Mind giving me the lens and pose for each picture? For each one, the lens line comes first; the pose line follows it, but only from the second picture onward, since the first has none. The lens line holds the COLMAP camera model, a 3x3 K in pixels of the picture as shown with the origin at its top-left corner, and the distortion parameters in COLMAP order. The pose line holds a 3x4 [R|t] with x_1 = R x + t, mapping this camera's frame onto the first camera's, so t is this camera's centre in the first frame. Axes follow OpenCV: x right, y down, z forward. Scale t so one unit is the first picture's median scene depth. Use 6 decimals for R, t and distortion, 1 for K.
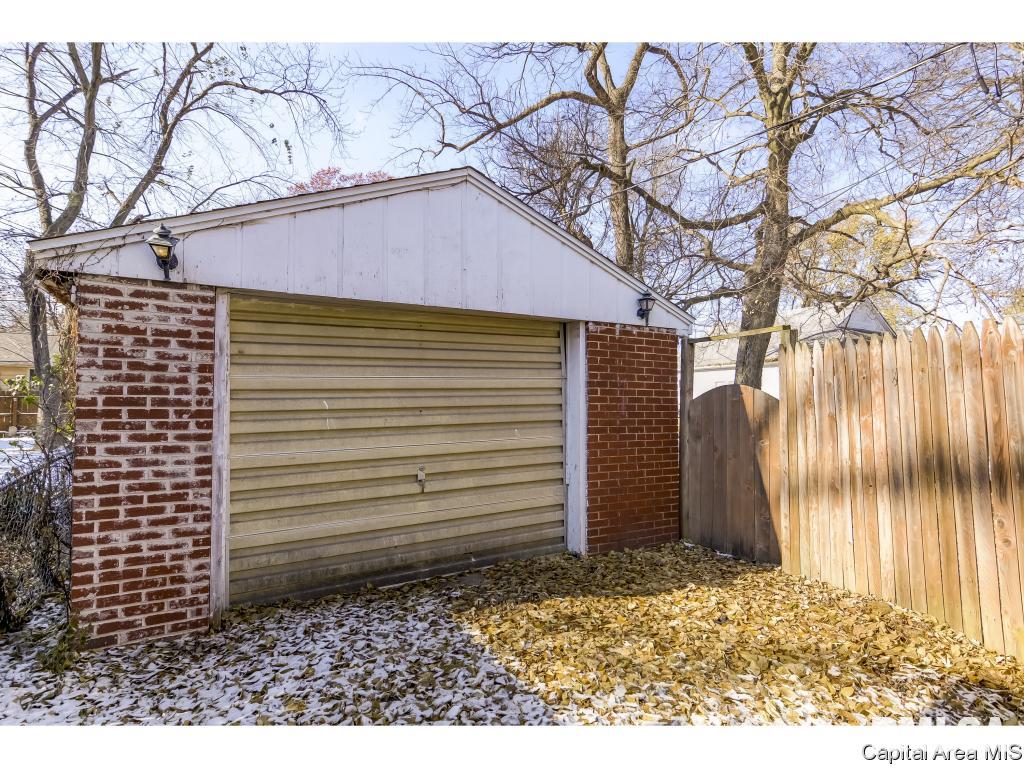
lens RADIAL K [[525.3, 0, 517.6], [0, 525.3, 386.4], [0, 0, 1]] dist [-0.002029, -0.000342]
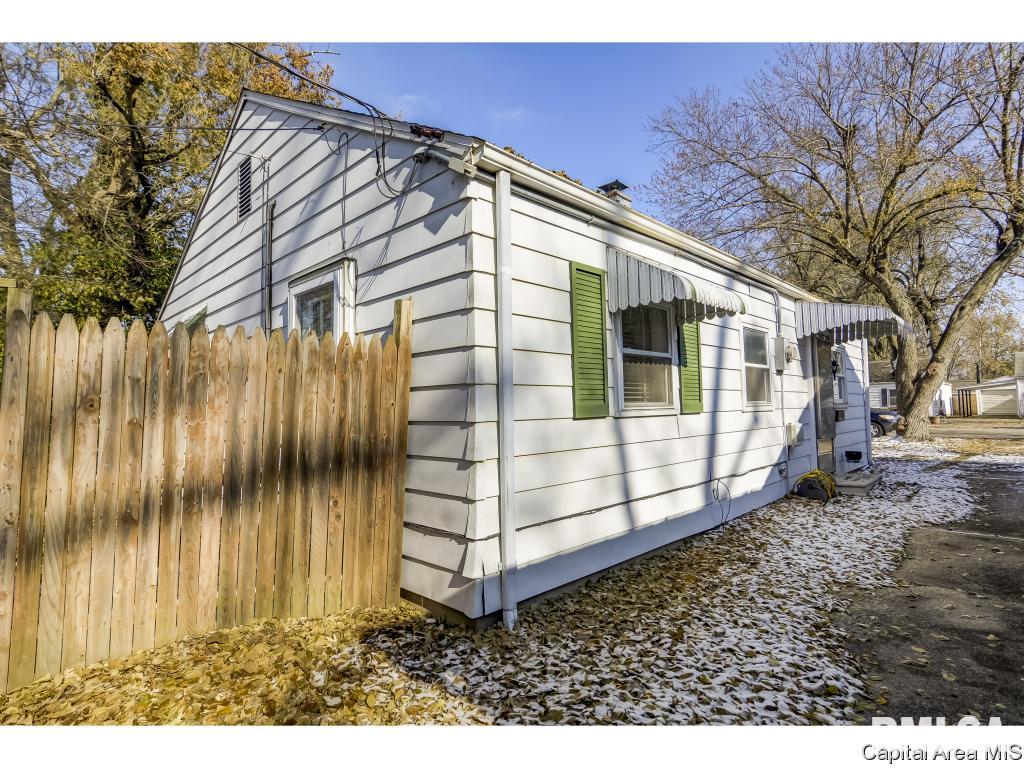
lens RADIAL K [[525.3, 0, 513.5], [0, 525.3, 384.4], [0, 0, 1]] dist [-0.002029, -0.000342]
pose [[-0.259890, 0.040525, 0.964788, -0.270401], [-0.014627, 0.998839, -0.045895, 0.030333], [-0.965527, -0.026040, -0.258995, 0.702127]]
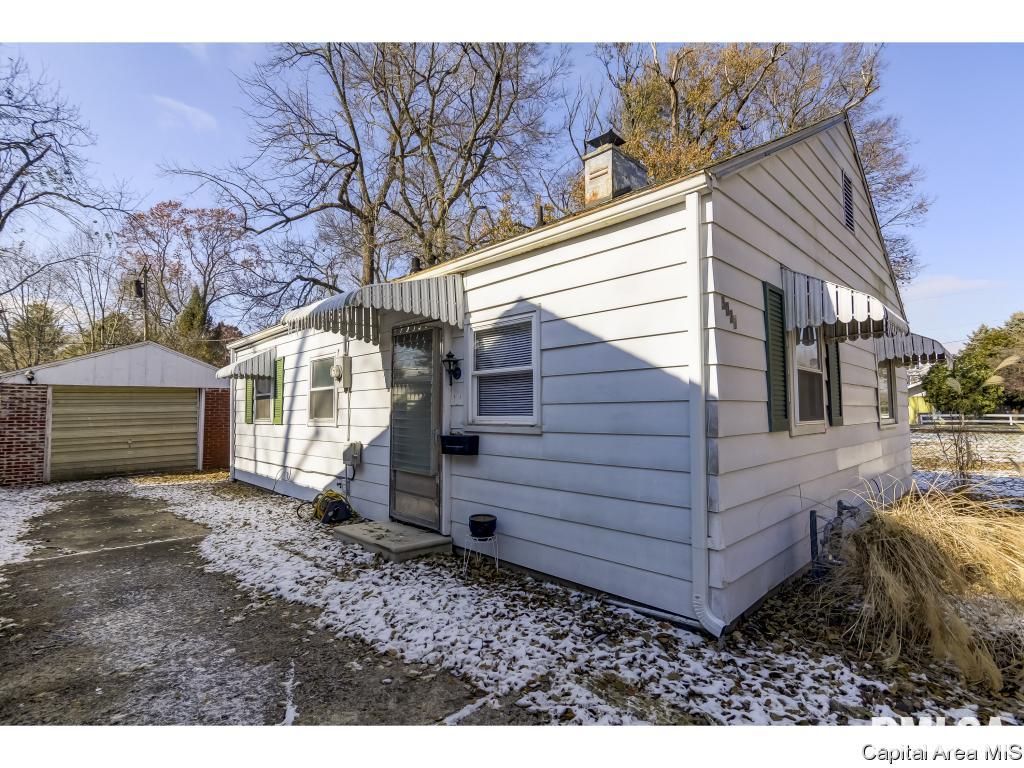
lens RADIAL K [[491.7, 0, 507.2], [0, 491.7, 386.3], [0, 0, 1]] dist [0.013985, 0.001598]
pose [[0.973066, 0.003552, 0.230497, 1.533231], [0.002232, 0.999689, -0.024830, -0.086762], [-0.230514, 0.024676, 0.972756, -2.742525]]
